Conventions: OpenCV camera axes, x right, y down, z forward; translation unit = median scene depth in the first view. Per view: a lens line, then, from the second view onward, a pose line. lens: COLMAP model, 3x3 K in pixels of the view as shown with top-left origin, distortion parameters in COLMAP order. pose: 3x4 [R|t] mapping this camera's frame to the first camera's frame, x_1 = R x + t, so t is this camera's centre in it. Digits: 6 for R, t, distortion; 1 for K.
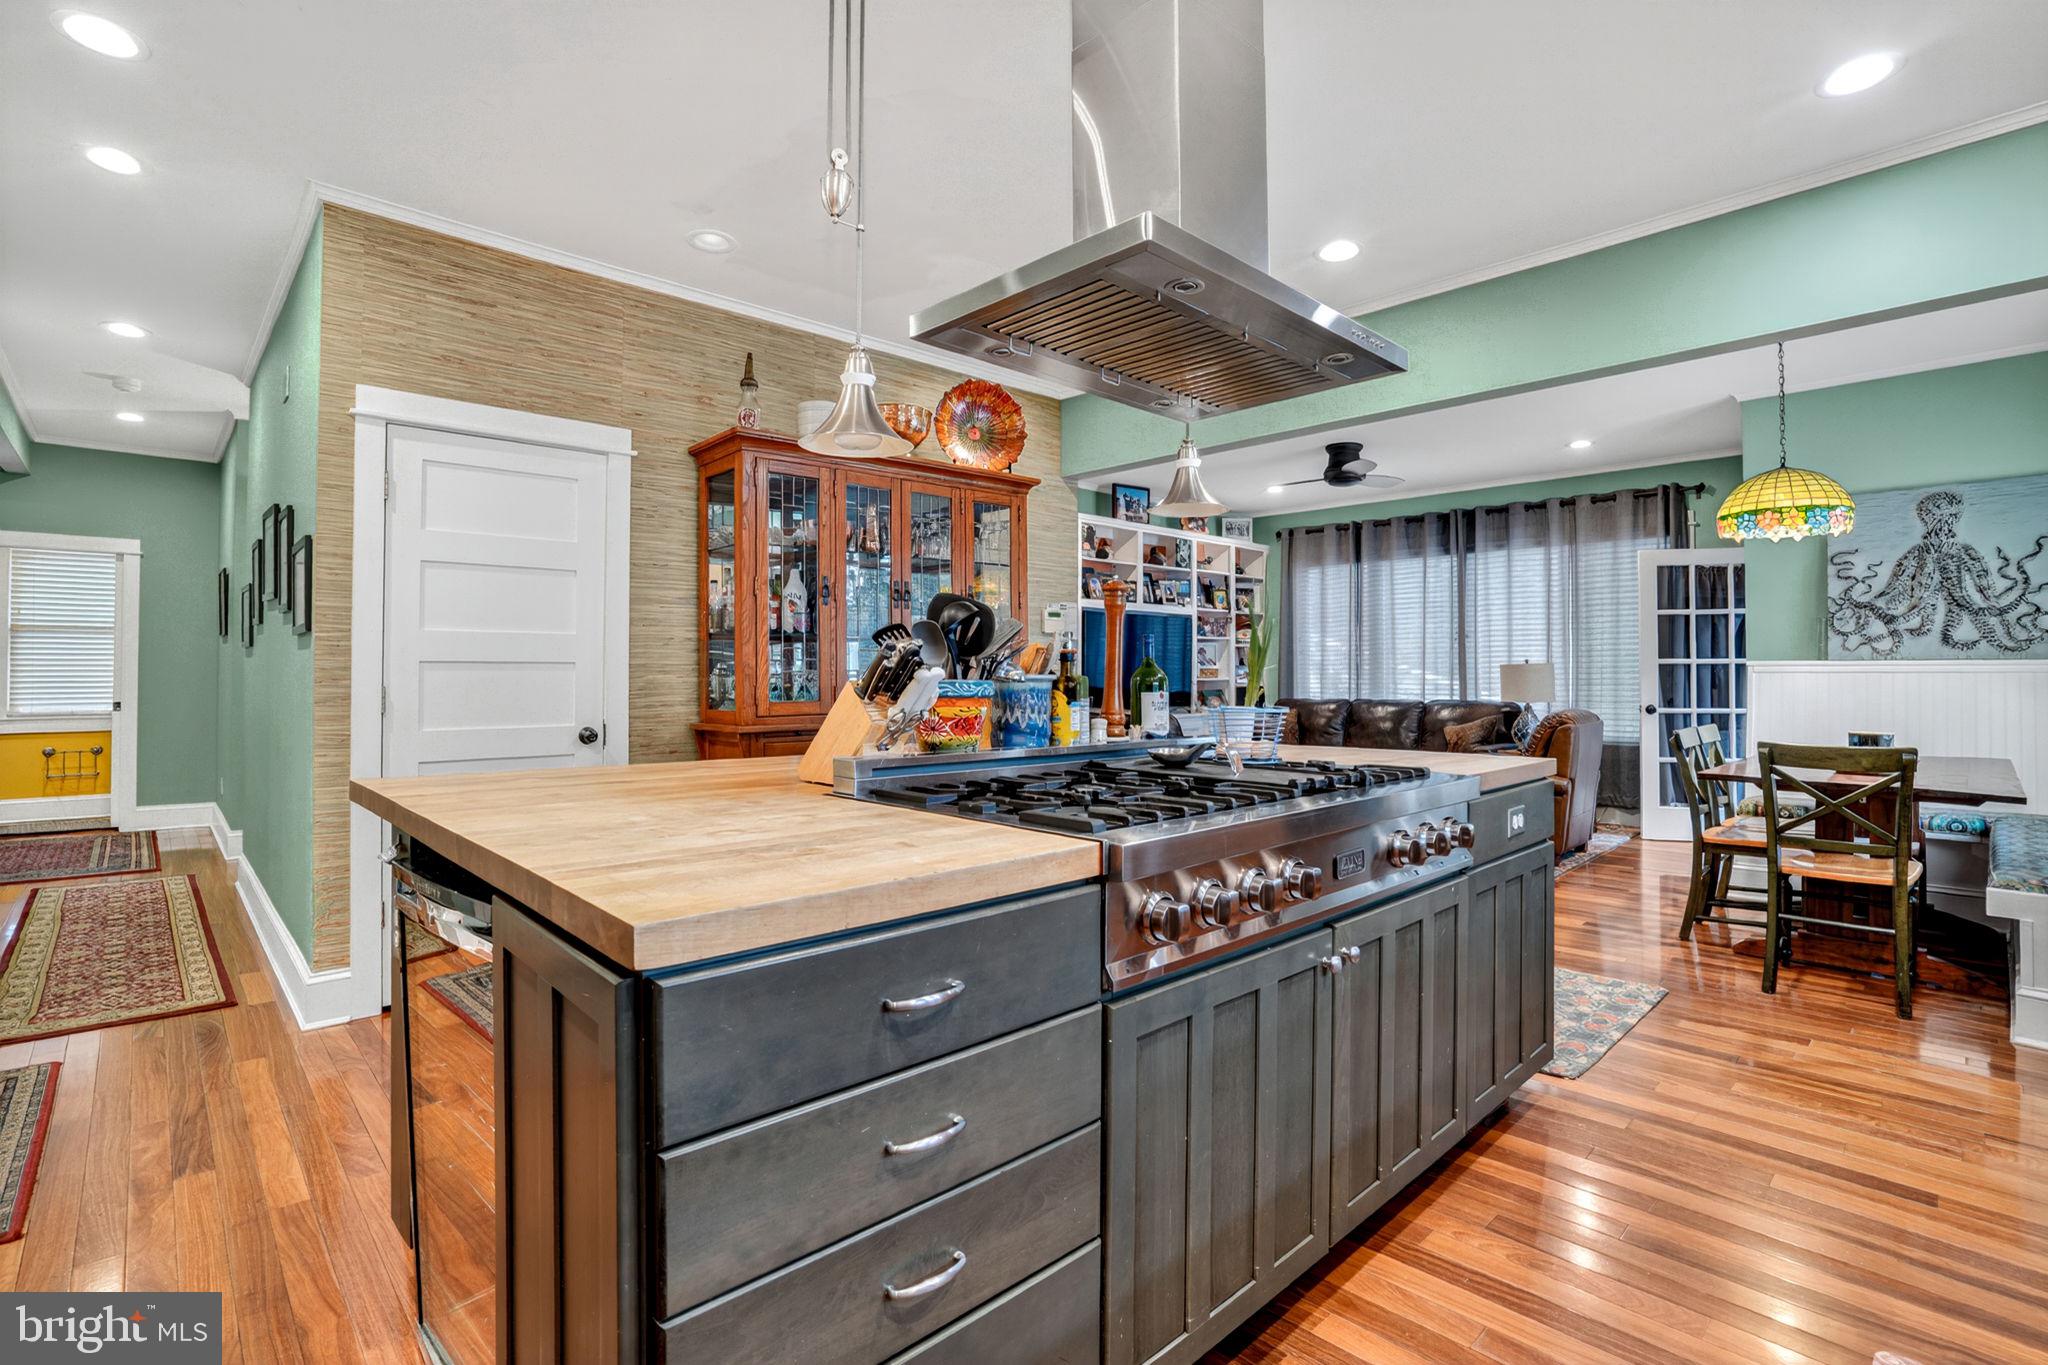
lens RADIAL K [[946.7, 0, 1028.2], [0, 946.7, 663.3], [0, 0, 1]] dist [-0.015649, 0.003941]
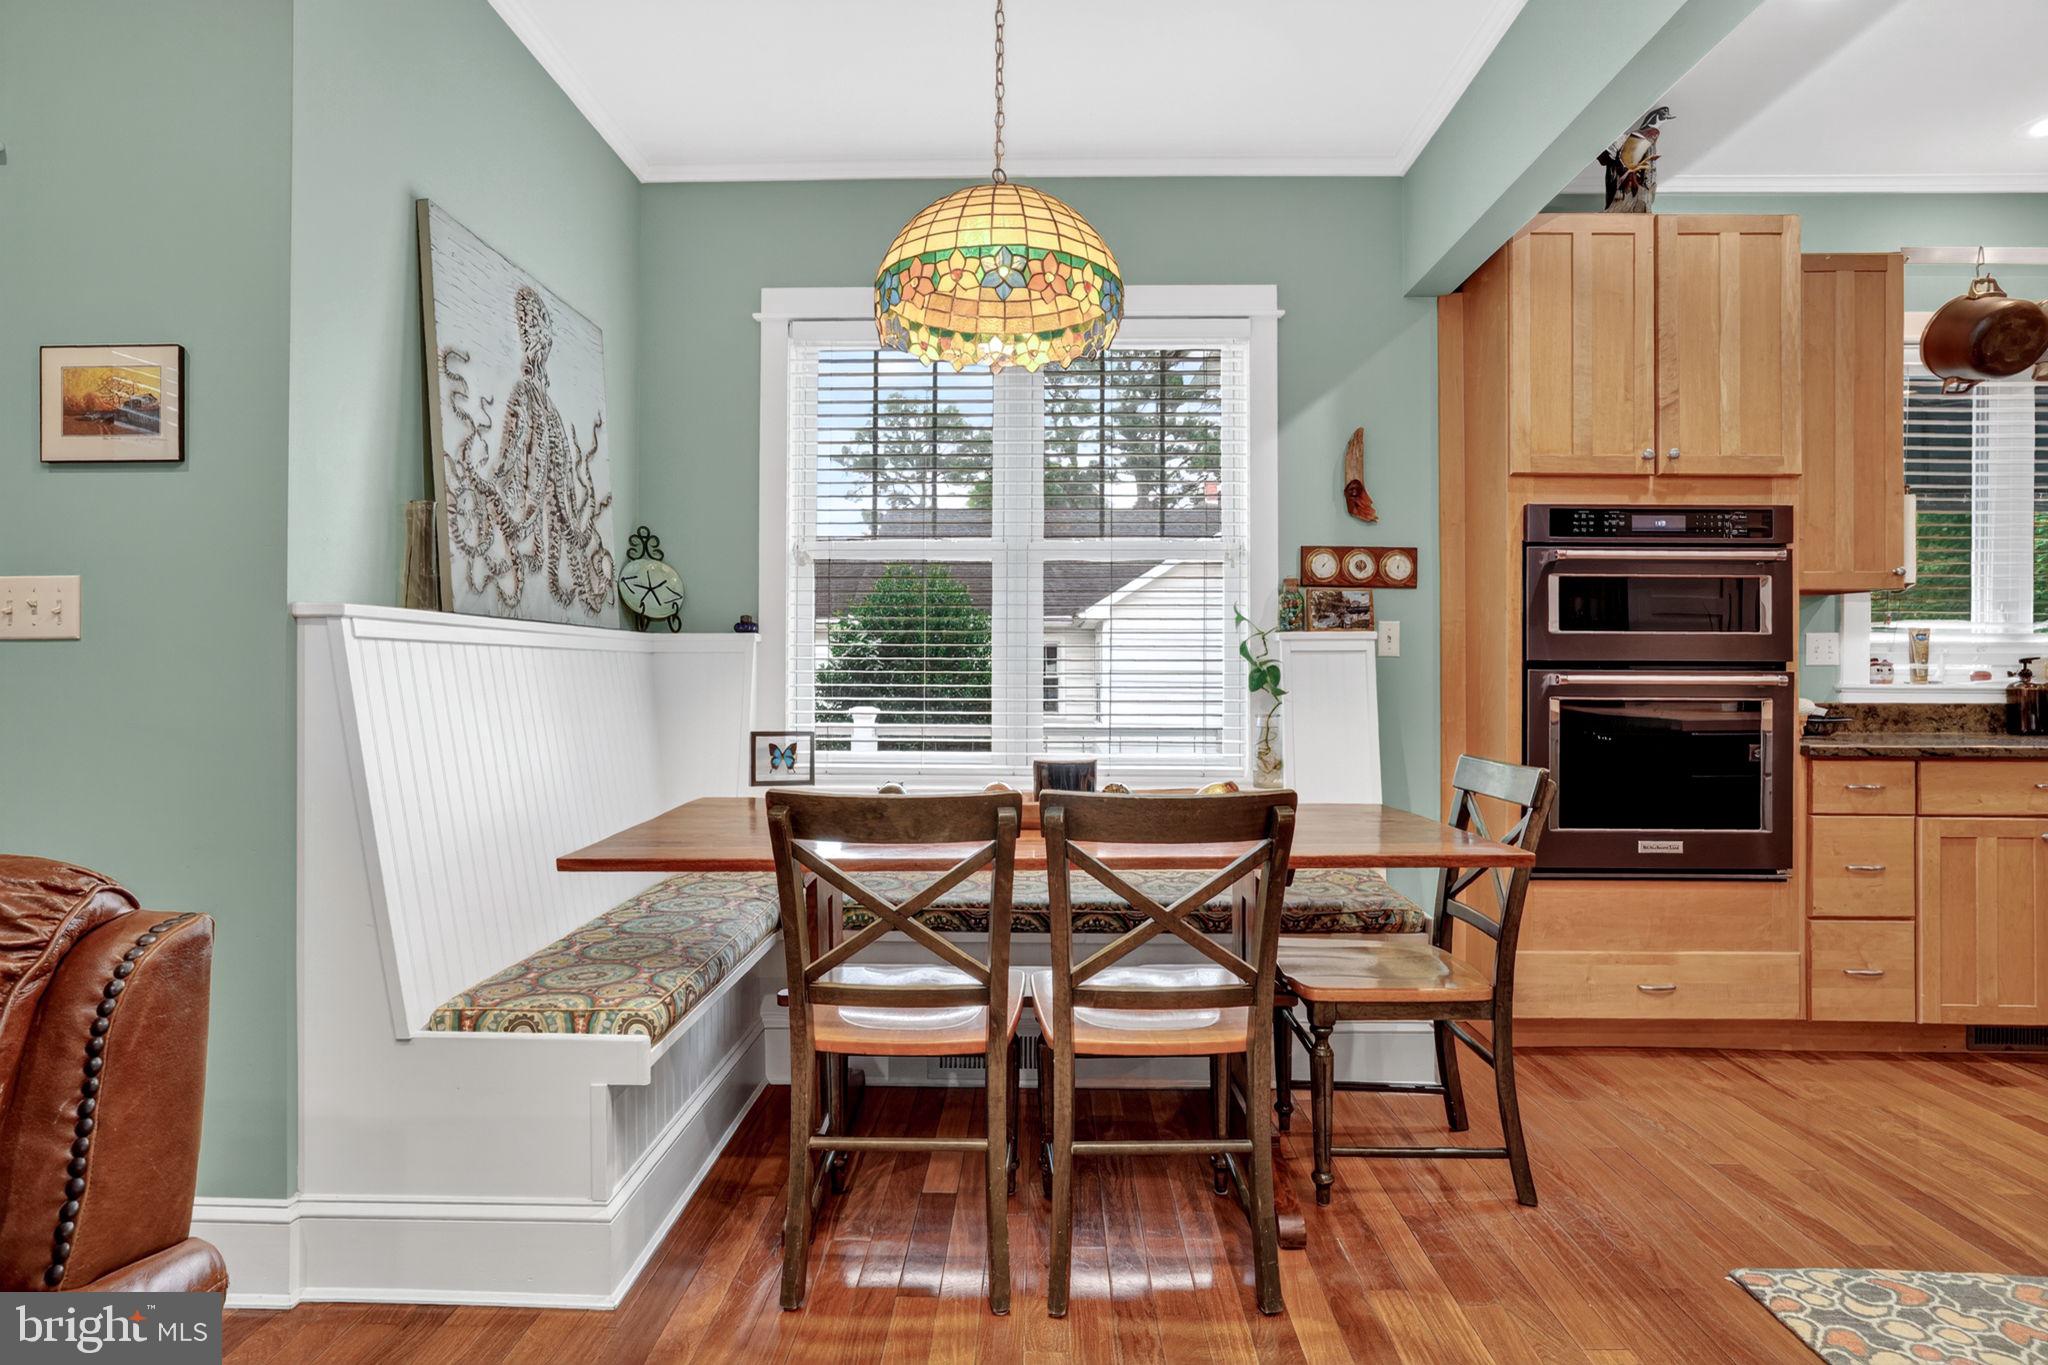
lens RADIAL K [[1041.9, 0, 1027.7], [0, 1041.9, 666.5], [0, 0, 1]] dist [-0.017115, 0.003696]
pose [[-0.691429, 0.000404, 0.722444, 0.251596], [-0.010771, 0.999883, -0.010868, 0.014848], [-0.722364, -0.015296, -0.691344, 0.770509]]
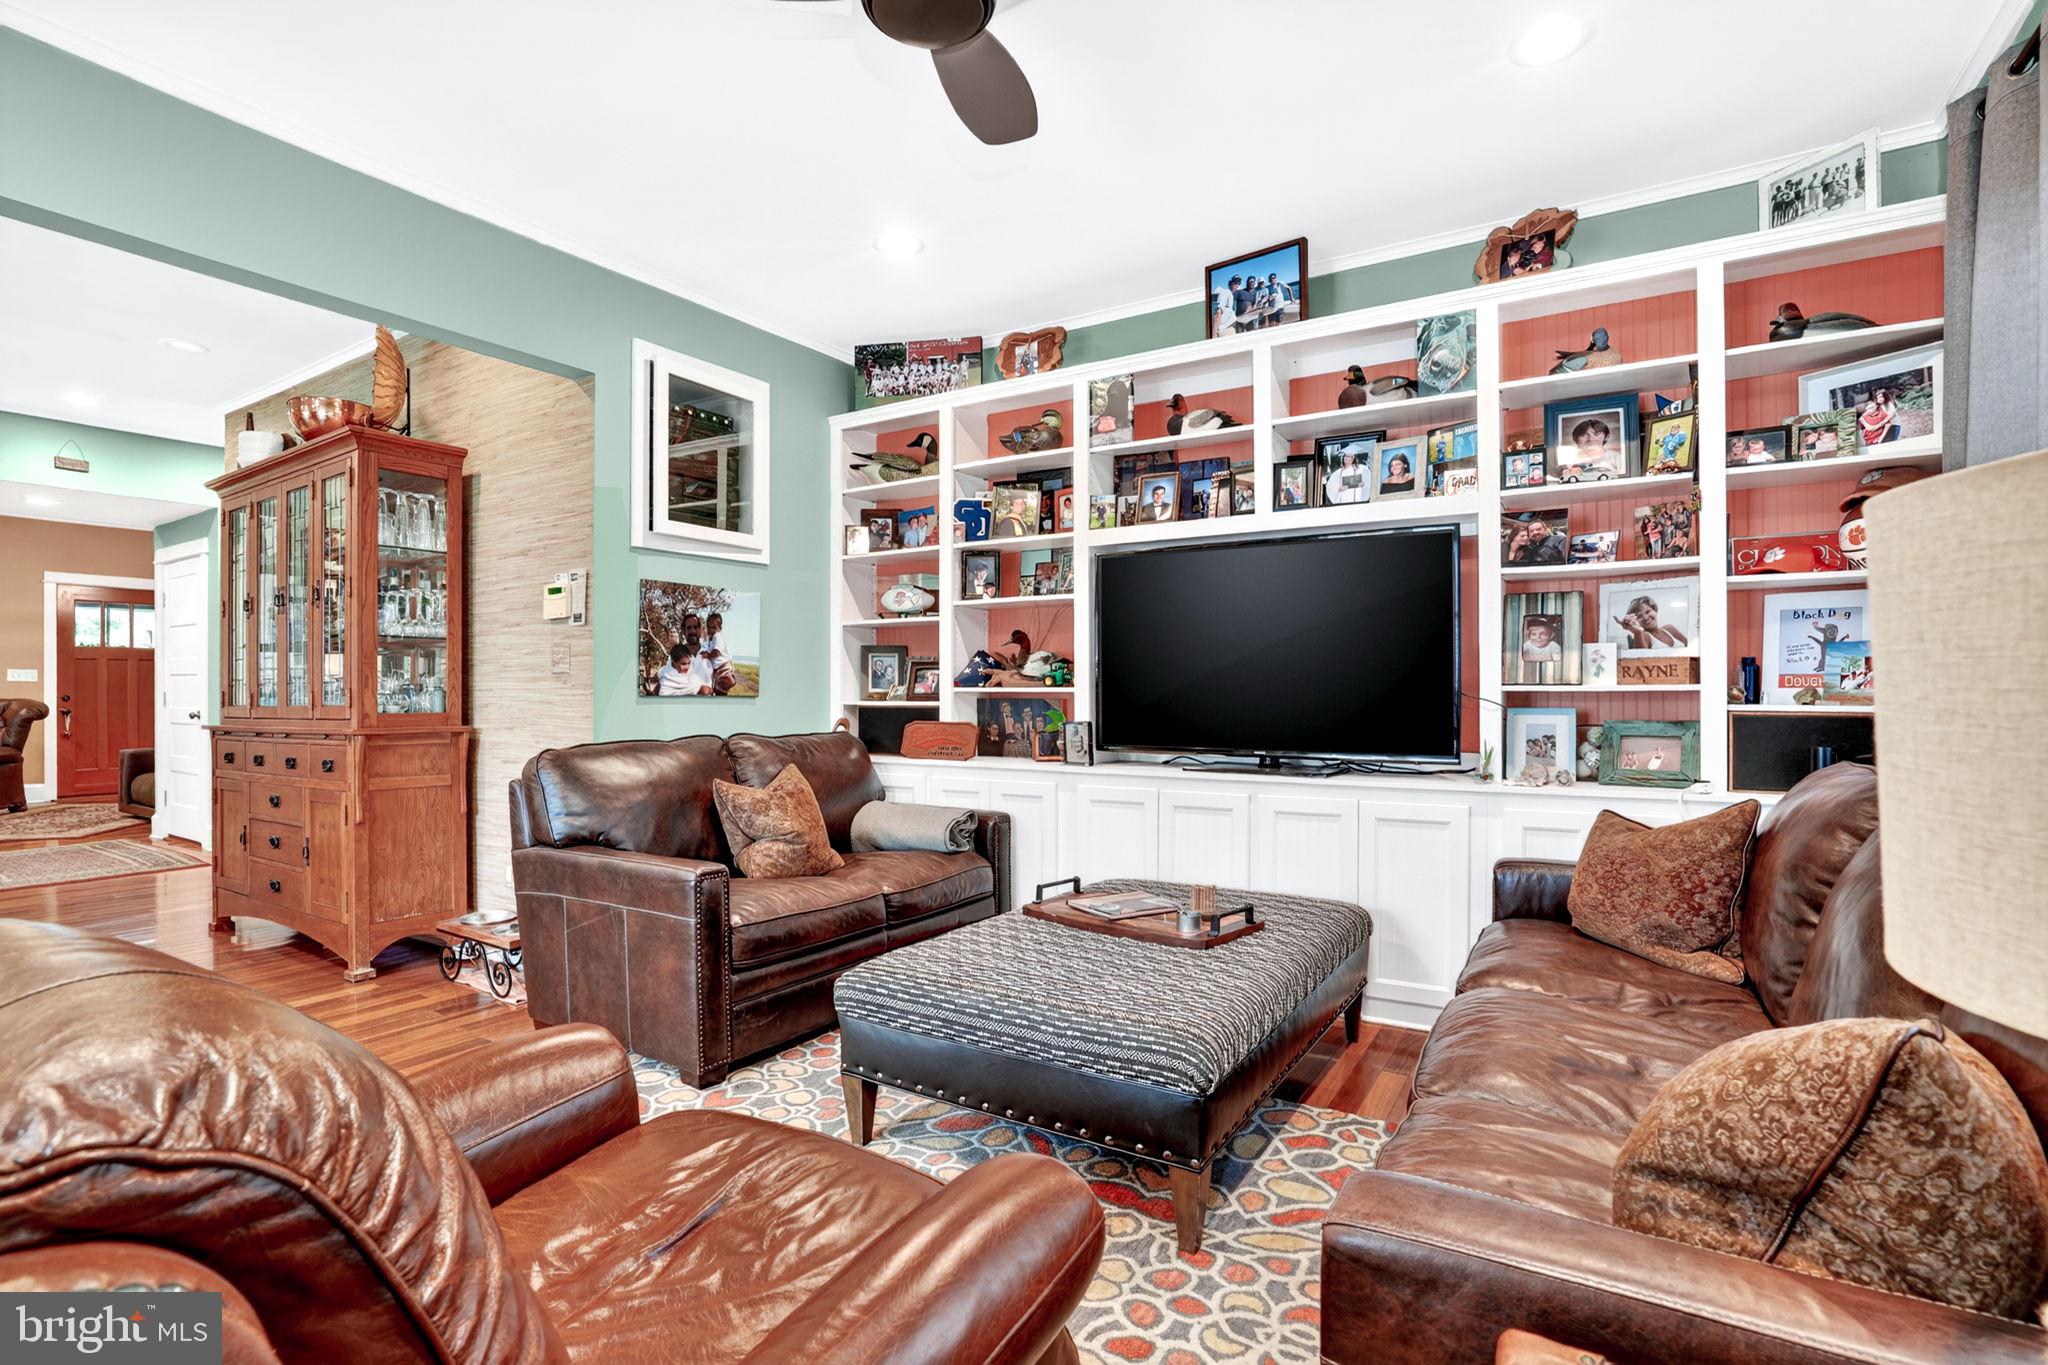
lens RADIAL K [[972.8, 0, 1018.6], [0, 972.8, 680.4], [0, 0, 1]] dist [-0.036388, 0.006177]
pose [[0.243799, -0.003854, -0.969818, 0.566228], [0.013528, 0.999908, -0.000573, 0.012355], [0.969732, -0.012980, 0.243828, 0.856336]]
